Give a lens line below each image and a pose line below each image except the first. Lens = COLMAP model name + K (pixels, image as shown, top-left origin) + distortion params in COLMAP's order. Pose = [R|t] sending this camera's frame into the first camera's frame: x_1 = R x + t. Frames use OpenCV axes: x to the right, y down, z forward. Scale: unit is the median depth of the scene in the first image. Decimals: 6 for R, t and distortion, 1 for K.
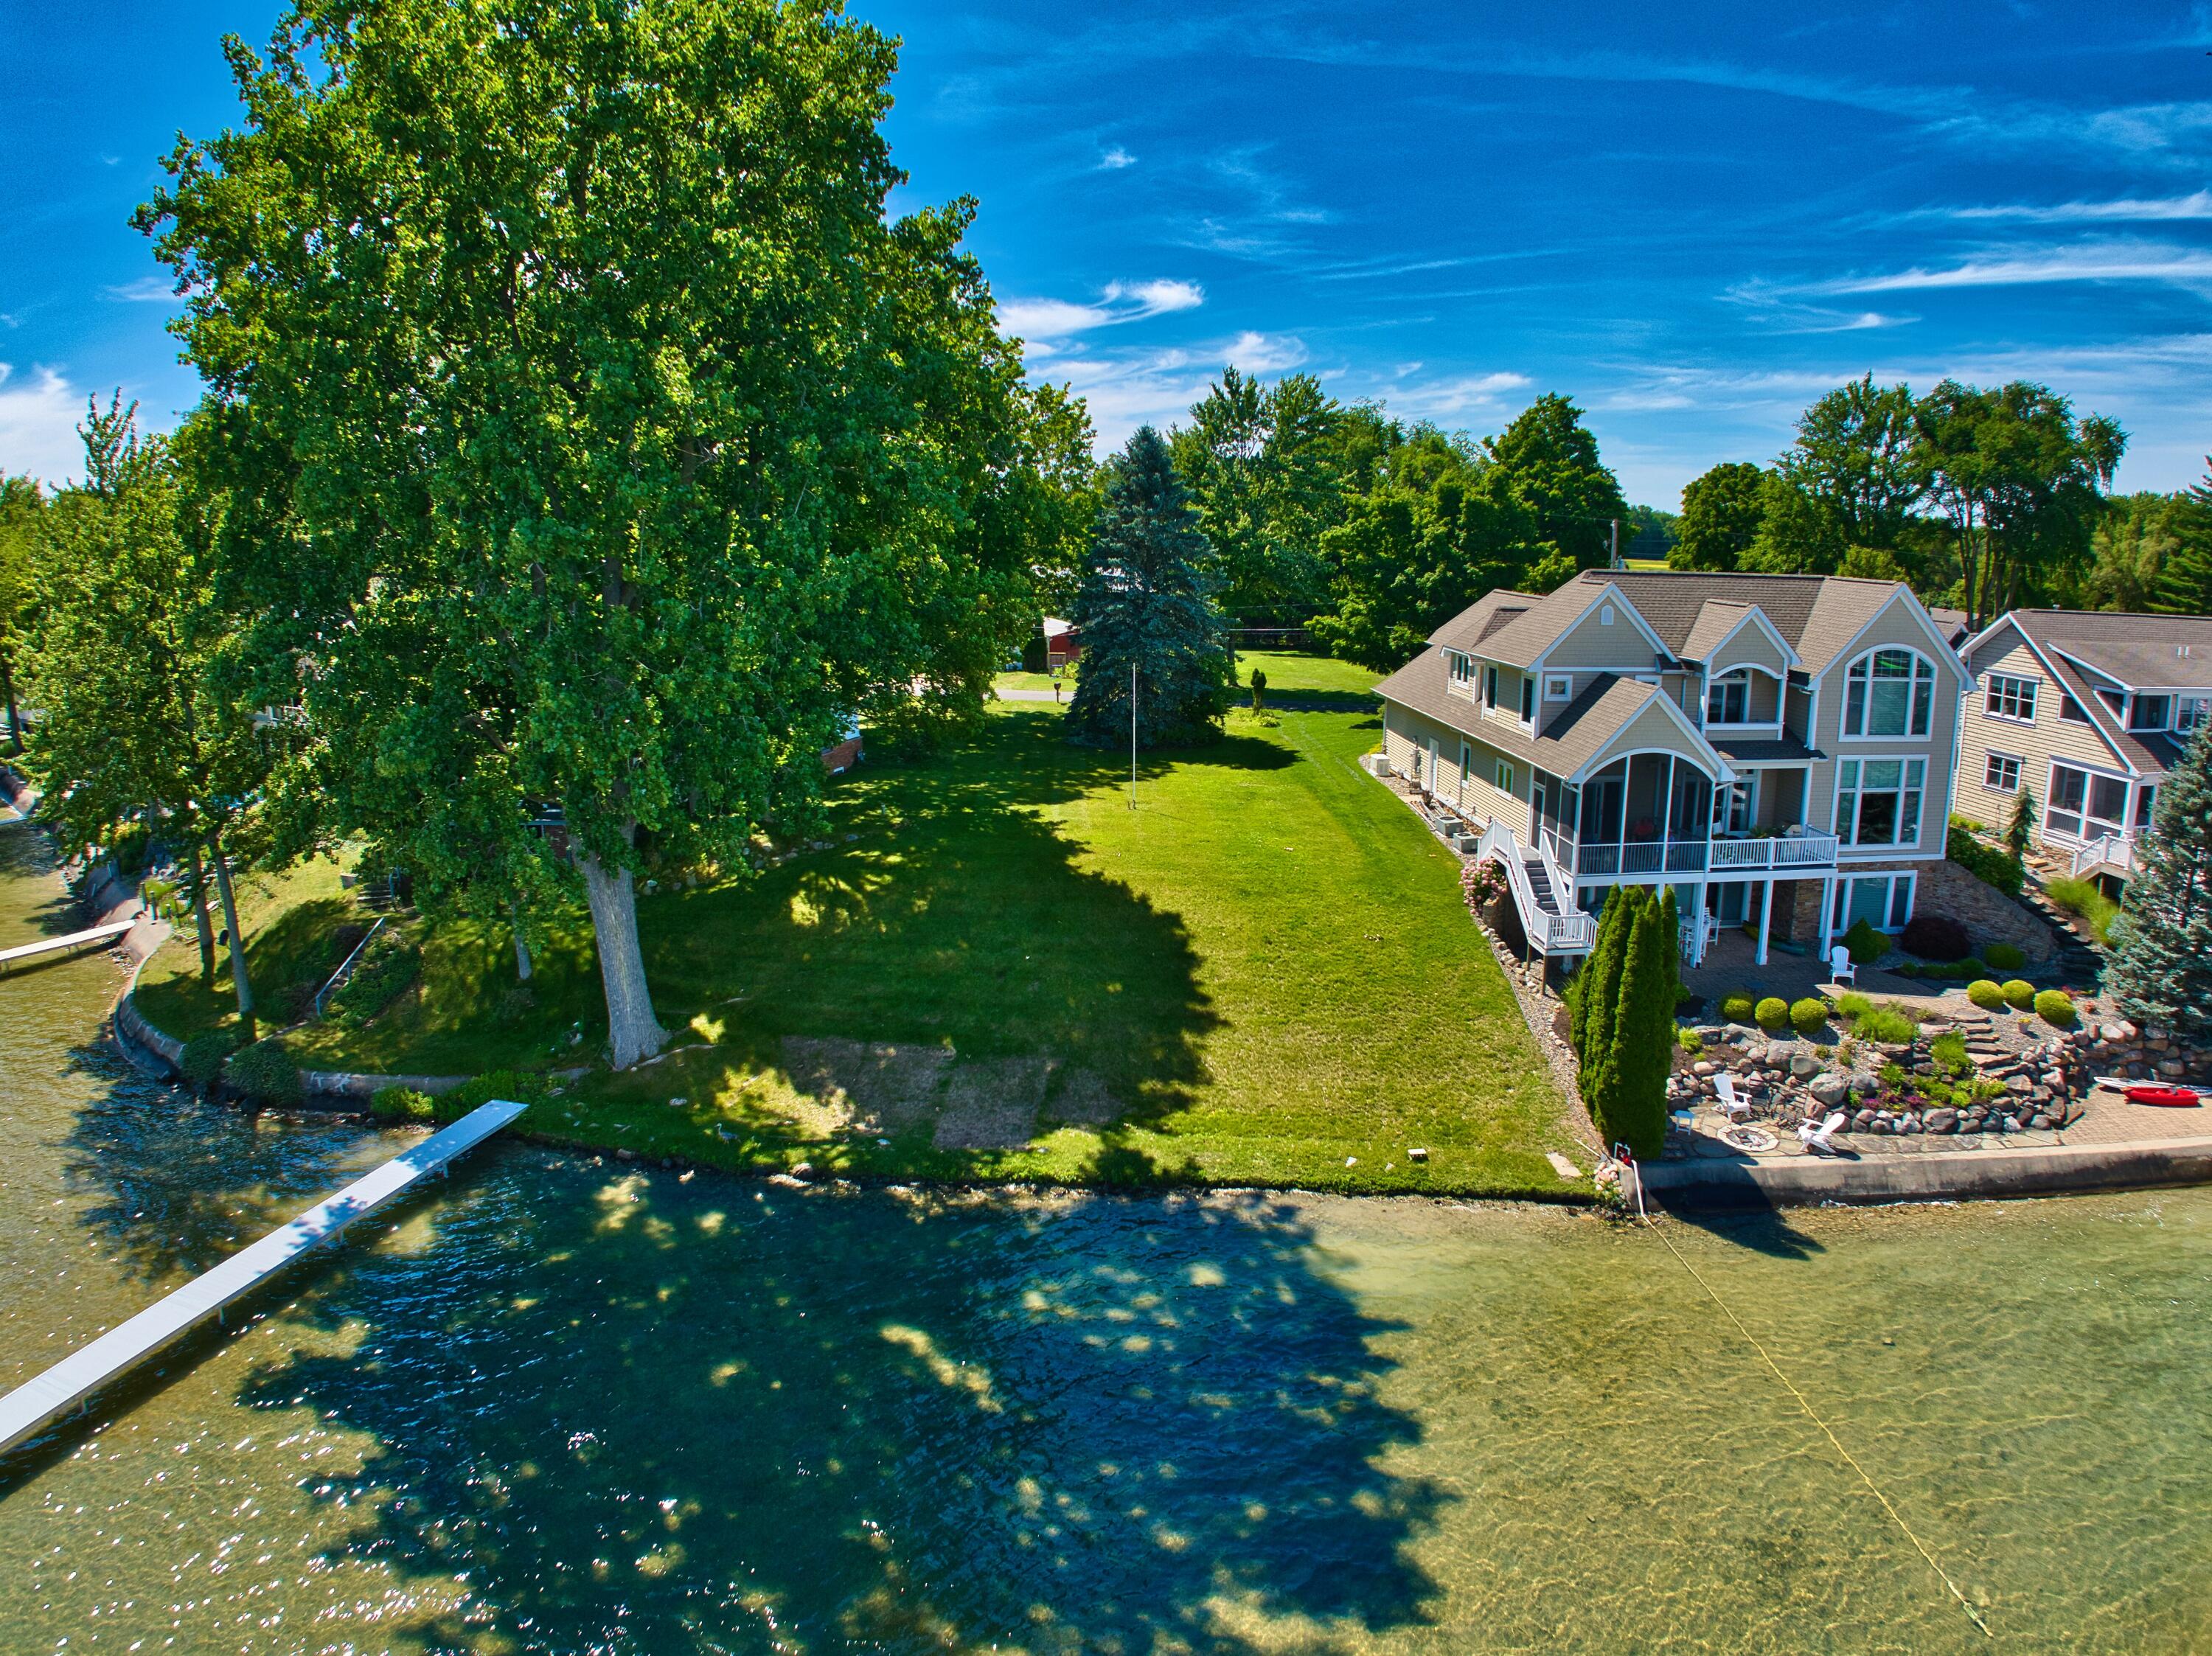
lens RADIAL K [[1377.4, 0, 1139.2], [0, 1377.4, 824.8], [0, 0, 1]] dist [-0.183581, 0.023730]
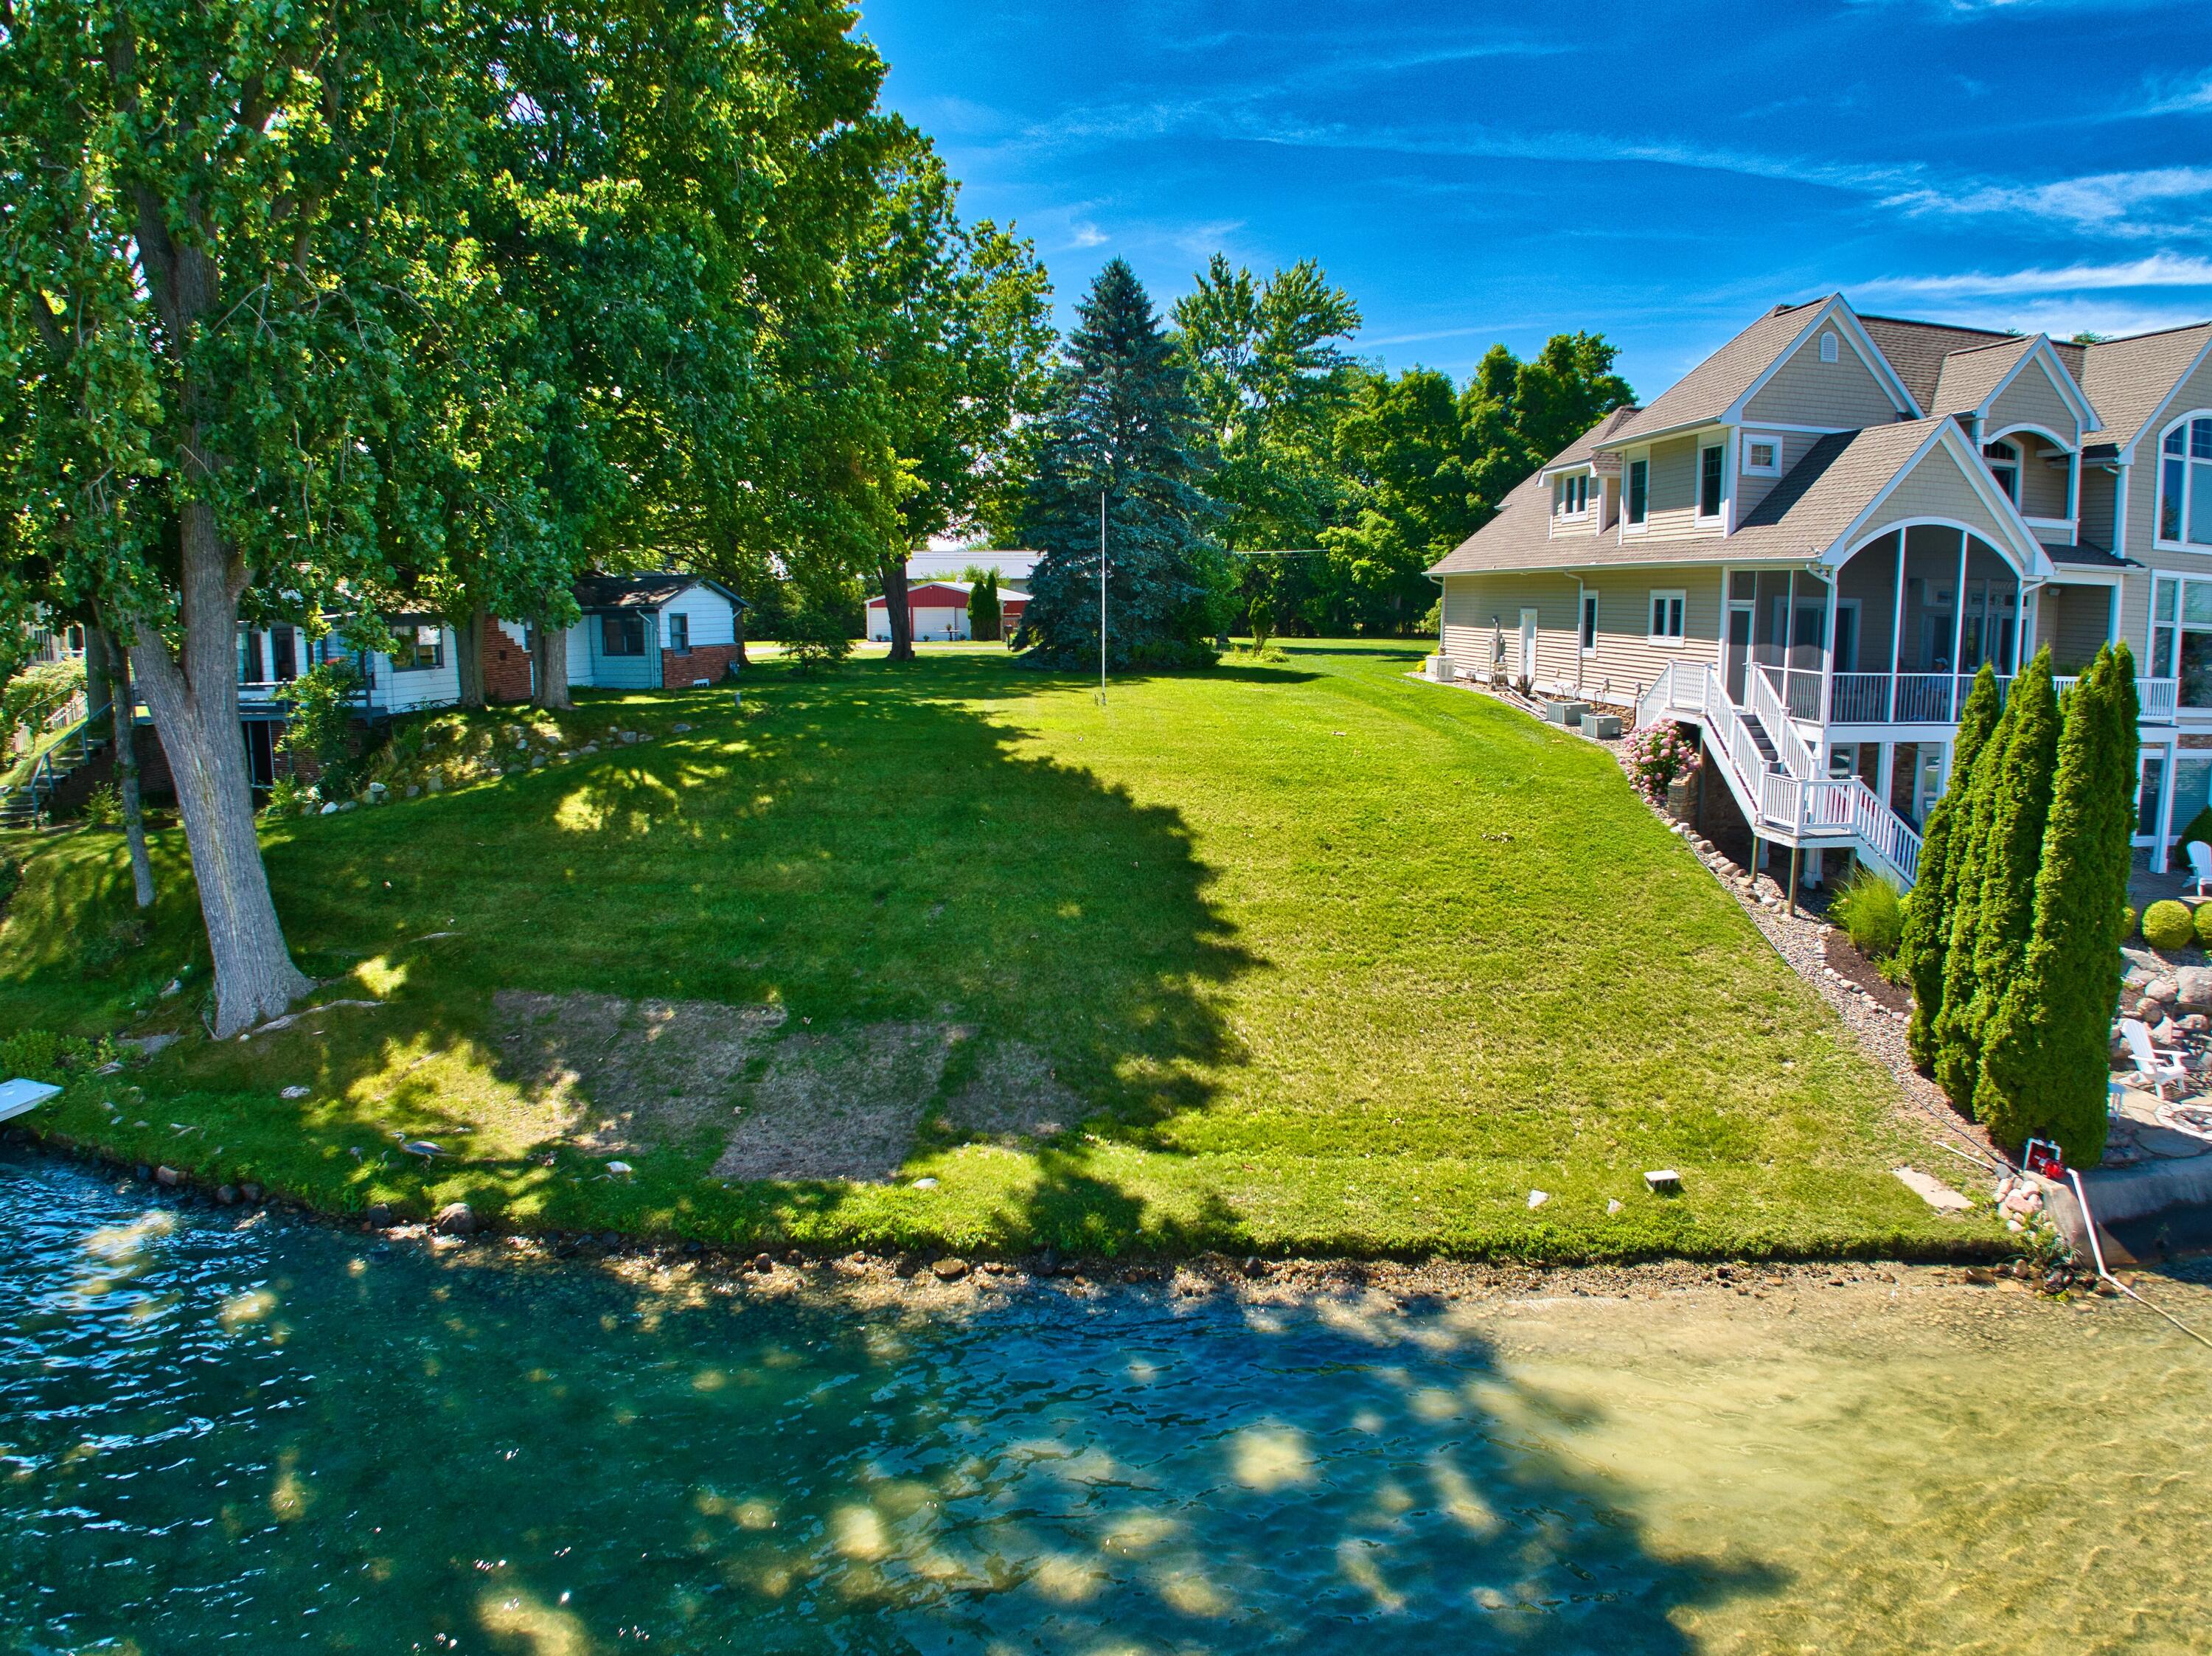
lens RADIAL K [[1388.7, 0, 1134.9], [0, 1388.7, 823.3], [0, 0, 1]] dist [-0.192071, 0.030149]
pose [[0.999825, -0.003665, 0.018341, -0.001315], [0.004541, 0.998841, -0.047926, 0.120368], [-0.018144, 0.048001, 0.998682, 0.452492]]
